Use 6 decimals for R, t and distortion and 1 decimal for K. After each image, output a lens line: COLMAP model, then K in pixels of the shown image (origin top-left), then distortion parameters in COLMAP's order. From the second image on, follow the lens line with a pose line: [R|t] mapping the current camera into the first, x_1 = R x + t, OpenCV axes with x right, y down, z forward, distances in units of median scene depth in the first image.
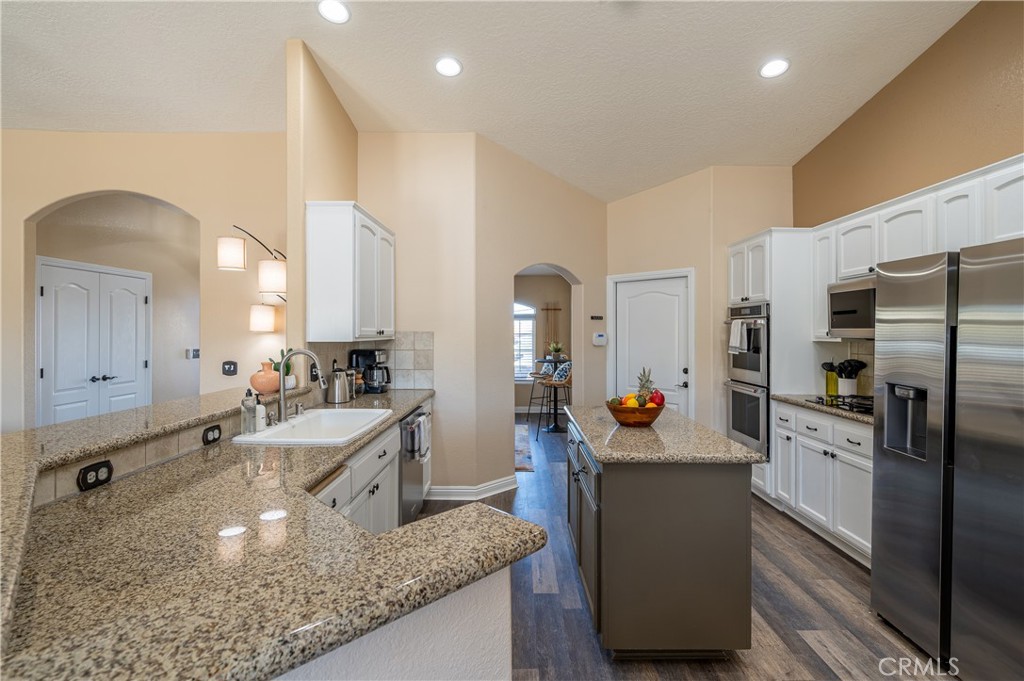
lens RADIAL K [[473.2, 0, 514.8], [0, 473.2, 329.3], [0, 0, 1]] dist [0.000739, -0.000008]
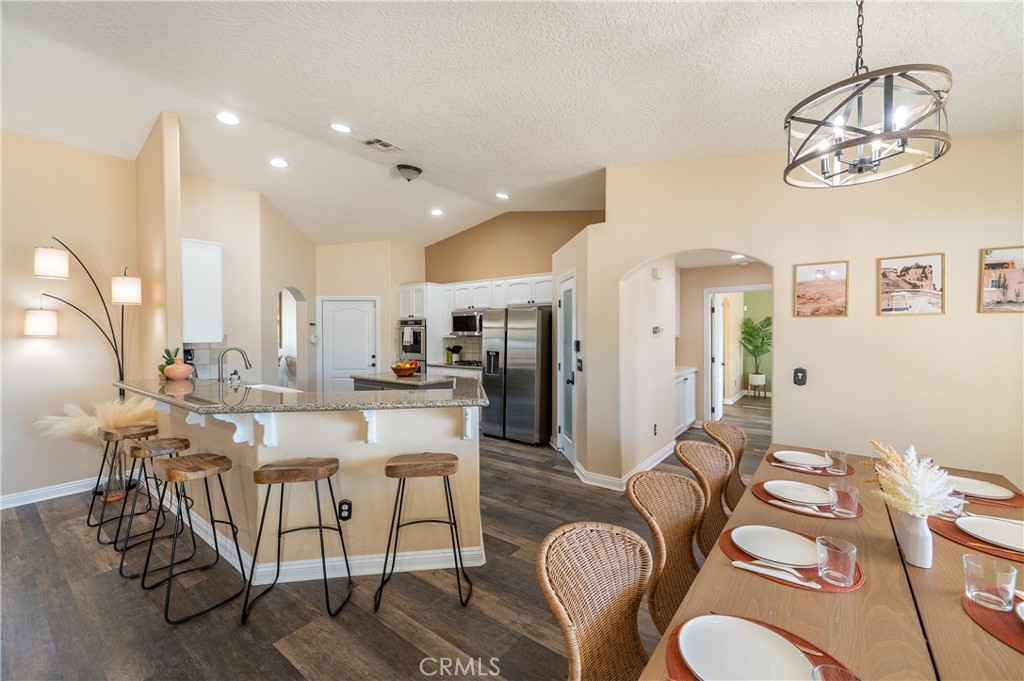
lens RADIAL K [[411.0, 0, 515.6], [0, 411.0, 335.8], [0, 0, 1]] dist [0.000640, 0.000049]
pose [[0.599980, -0.011493, 0.799933, -0.641219], [0.002201, 0.999917, 0.012715, -0.005186], [-0.800012, -0.005868, 0.599955, -0.366703]]
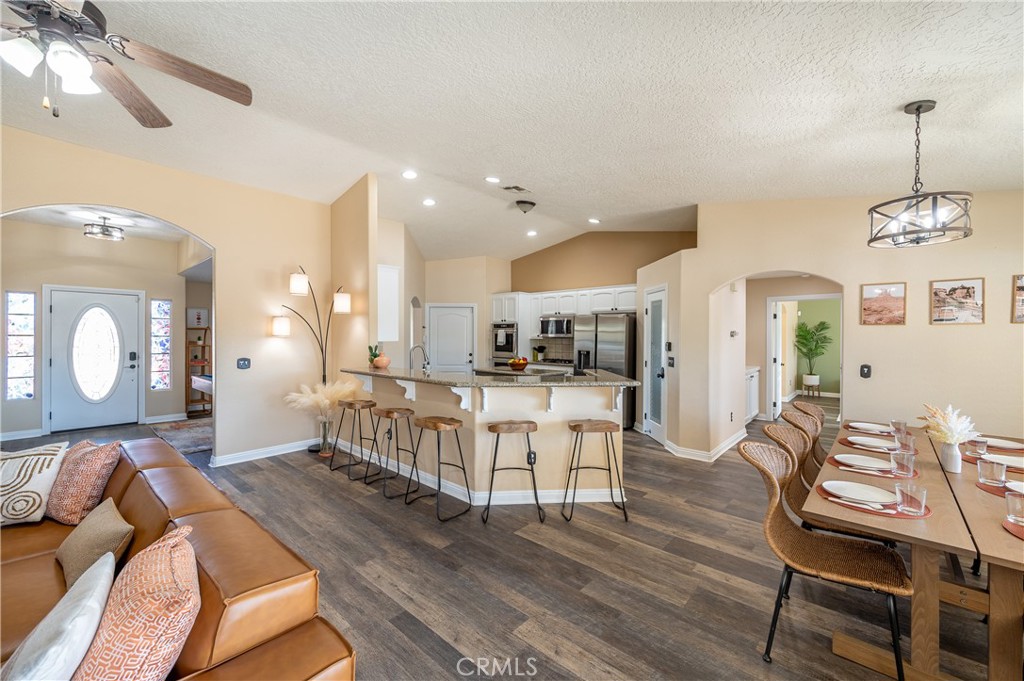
lens RADIAL K [[404.8, 0, 514.3], [0, 404.8, 335.8], [0, 0, 1]] dist [-0.000315, 0.000039]
pose [[0.662956, -0.004036, 0.748648, -1.000442], [-0.003628, 0.999956, 0.008604, -0.008602], [-0.748650, -0.008421, 0.662912, -0.343788]]
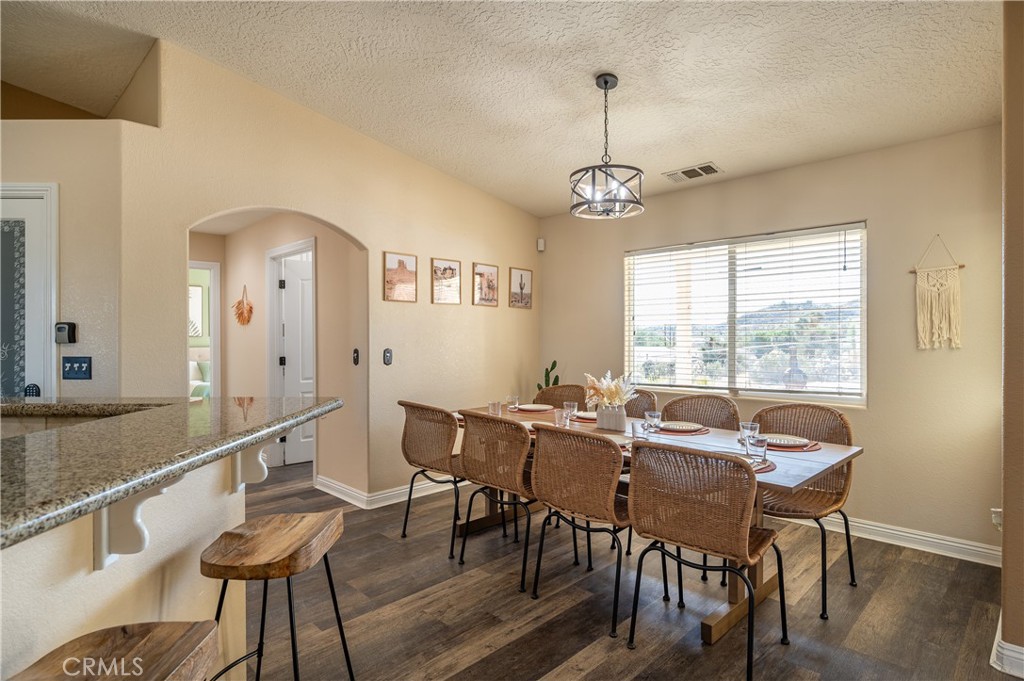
lens RADIAL K [[542.0, 0, 512.0], [0, 542.0, 340.5], [0, 0, 1]] dist [-0.002316, -0.000241]
pose [[-0.711141, -0.010851, 0.702966, -0.645330], [-0.004445, 0.999930, 0.010938, 0.036156], [-0.703036, 0.004654, -0.711139, 0.258643]]
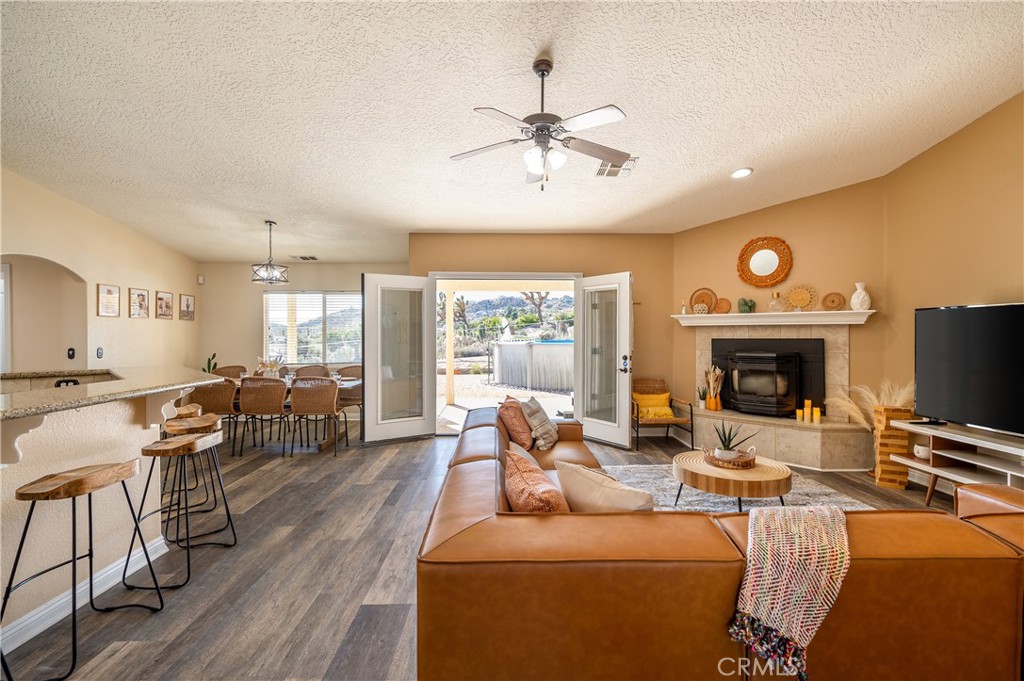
lens RADIAL K [[459.3, 0, 513.0], [0, 459.3, 333.7], [0, 0, 1]] dist [0.000737, -0.000008]
pose [[-0.999756, -0.004201, -0.021683, -0.930325], [-0.004112, 0.999983, -0.004123, 0.024294], [0.021700, -0.004033, -0.999756, 1.080265]]
